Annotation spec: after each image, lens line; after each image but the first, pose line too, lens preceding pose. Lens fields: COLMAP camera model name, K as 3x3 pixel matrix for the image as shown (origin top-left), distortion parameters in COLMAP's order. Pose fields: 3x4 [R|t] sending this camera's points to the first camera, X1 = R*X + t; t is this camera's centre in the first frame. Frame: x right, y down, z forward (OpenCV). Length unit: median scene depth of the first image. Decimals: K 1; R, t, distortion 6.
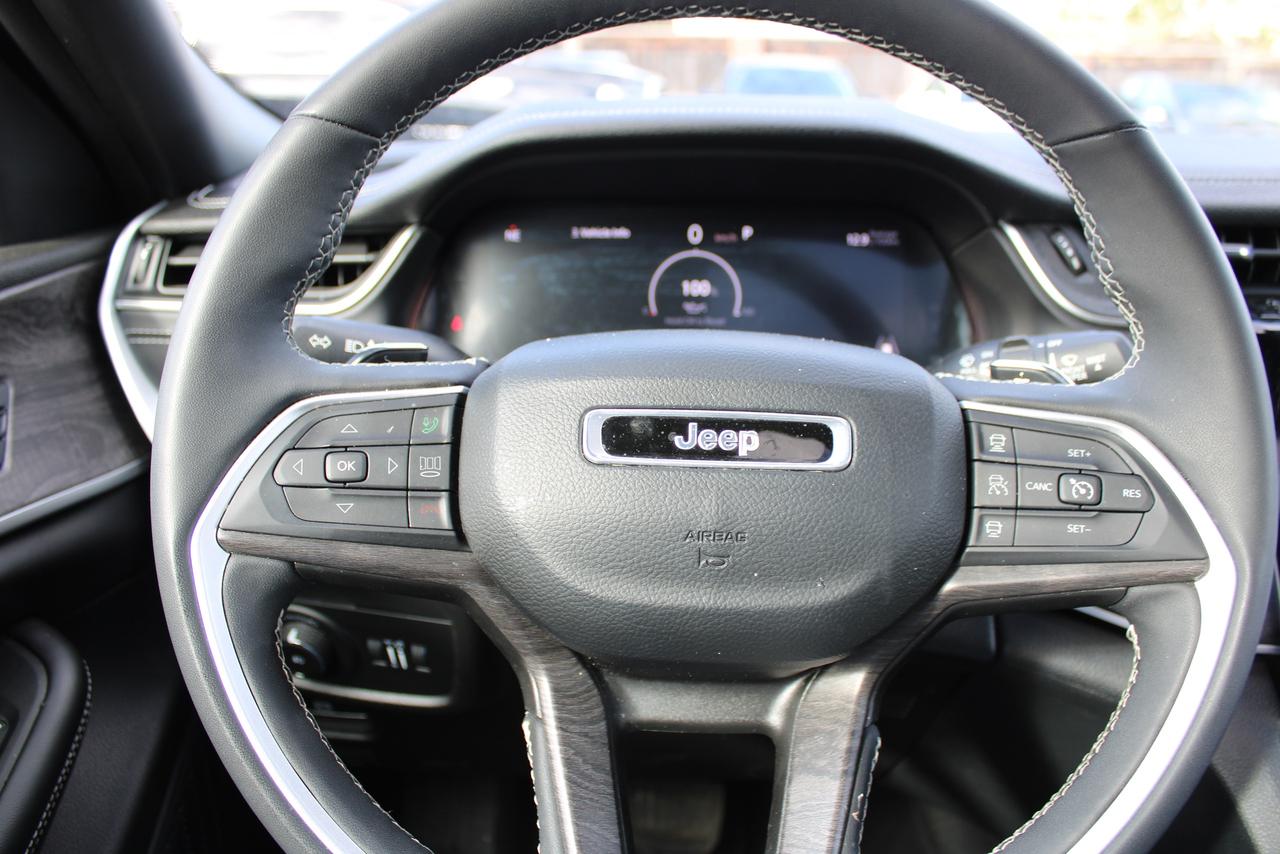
lens RADIAL K [[1059.0, 0, 631.8], [0, 1059.0, 431.7], [0, 0, 1]] dist [-0.154833, 0.117381]
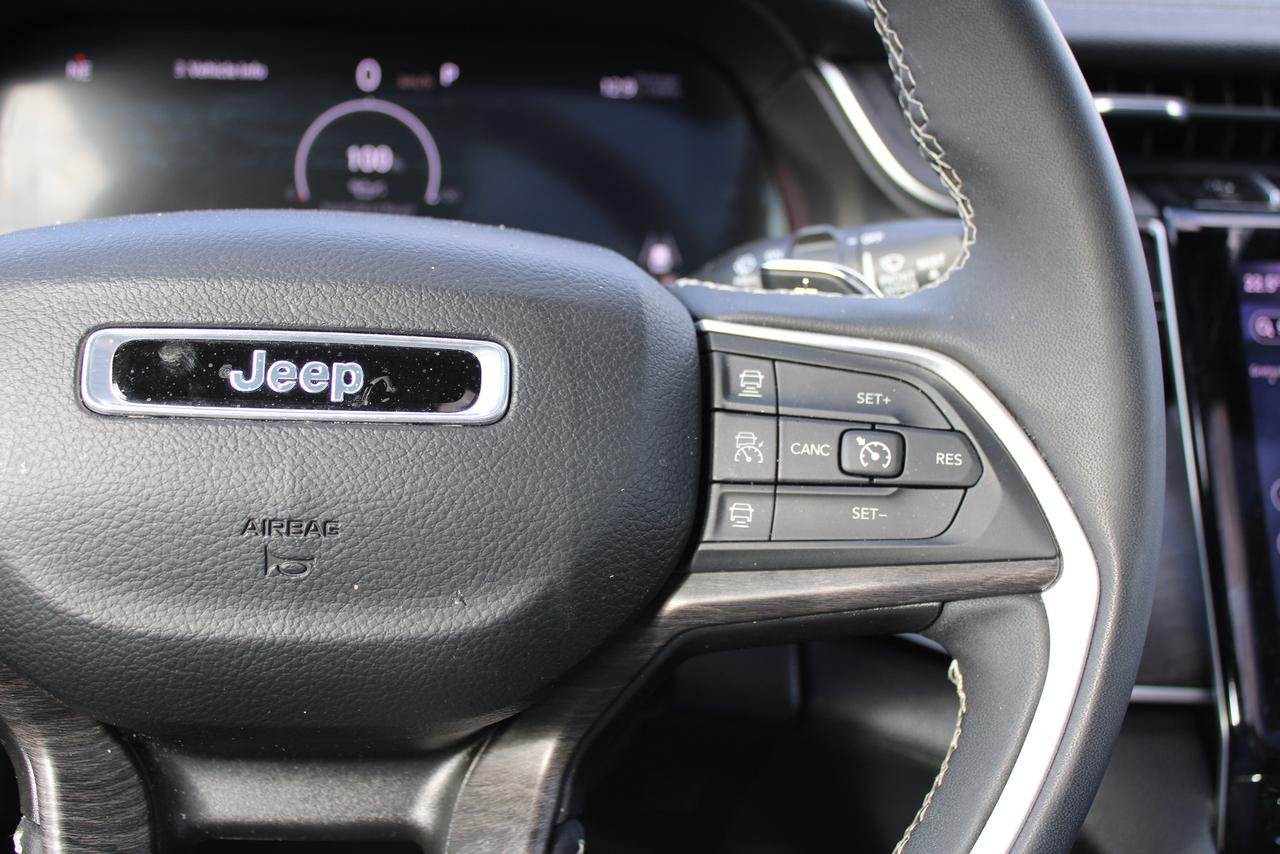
lens RADIAL K [[1558.3, 0, 640.0], [0, 1558.3, 427.0], [0, 0, 1]] dist [-0.079297, 0.143750]
pose [[0.990847, -0.004130, 0.134928, 0.152968], [0.001941, 0.999864, 0.016353, 0.022213], [-0.134977, -0.015942, 0.990720, 0.042485]]
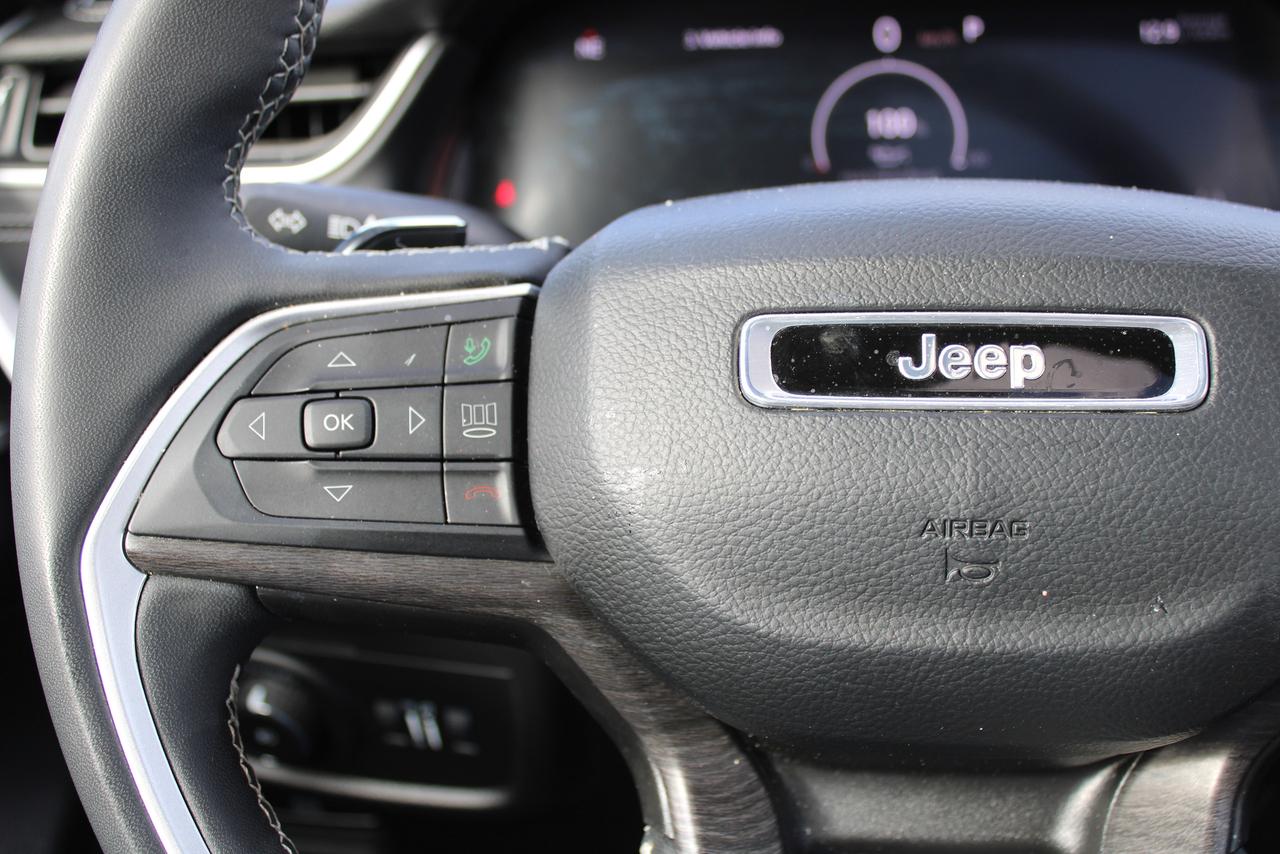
lens RADIAL K [[1558.3, 0, 640.0], [0, 1558.3, 427.0], [0, 0, 1]] dist [-0.079297, 0.143750]
pose [[0.997388, -0.022451, -0.068650, -0.041271], [0.024780, 0.999139, 0.033275, 0.010061], [0.067844, -0.034890, 0.997086, 0.131719]]
